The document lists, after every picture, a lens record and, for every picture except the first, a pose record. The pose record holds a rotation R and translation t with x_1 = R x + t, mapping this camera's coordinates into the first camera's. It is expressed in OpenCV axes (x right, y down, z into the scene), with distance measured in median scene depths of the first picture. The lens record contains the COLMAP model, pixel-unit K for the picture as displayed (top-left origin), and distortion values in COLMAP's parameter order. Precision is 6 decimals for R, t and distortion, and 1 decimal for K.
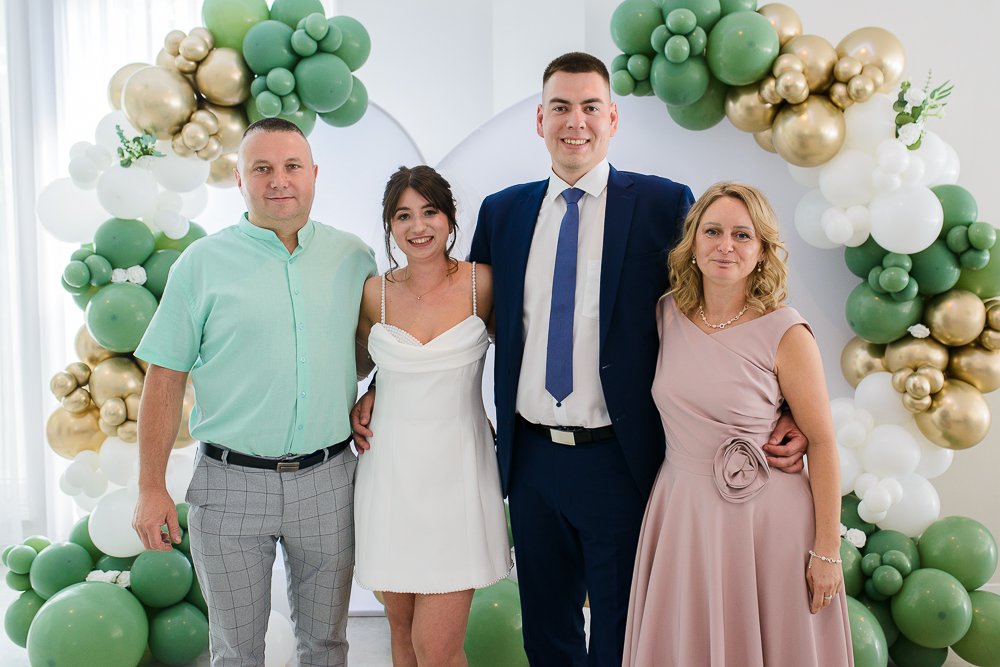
lens RADIAL K [[1034.3, 0, 519.7], [0, 1034.3, 314.7], [0, 0, 1]] dist [-0.018668, 0.023345]
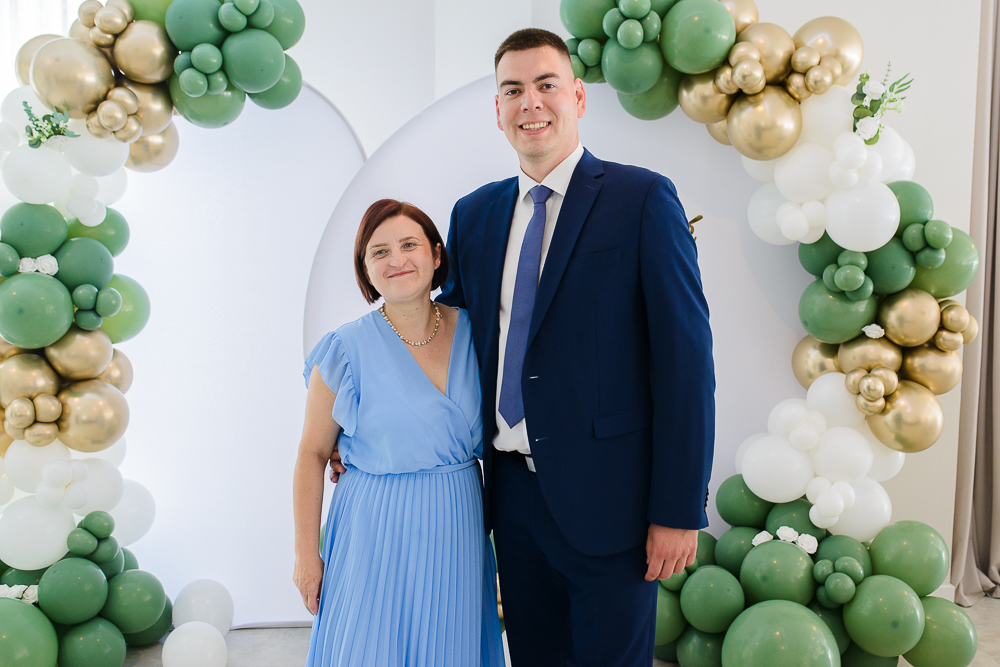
lens RADIAL K [[1029.0, 0, 527.0], [0, 1029.0, 314.8], [0, 0, 1]] dist [-0.019197, 0.030163]
pose [[0.997691, 0.007475, 0.067501, -0.004407], [-0.008268, 0.999900, 0.011490, -0.008036], [-0.067409, -0.012021, 0.997653, 0.055804]]
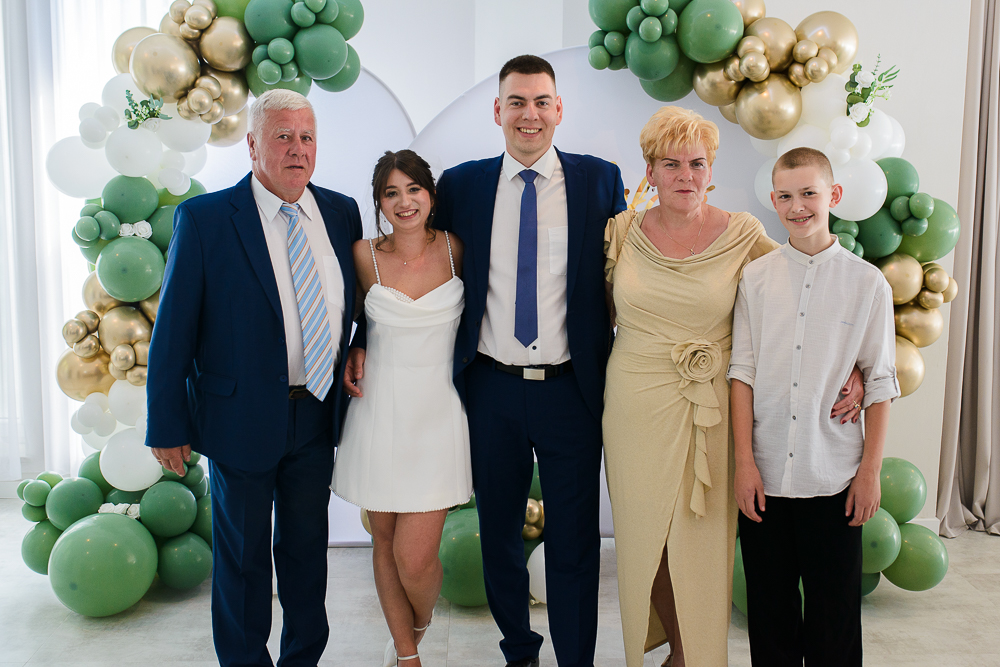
lens RADIAL K [[1069.4, 0, 525.3], [0, 1069.4, 305.4], [0, 0, 1]] dist [-0.026339, 0.039390]
pose [[0.999053, 0.011063, 0.042088, -0.021997], [-0.013148, 0.998683, 0.049589, -0.020457], [-0.041484, -0.050095, 0.997883, -0.123855]]
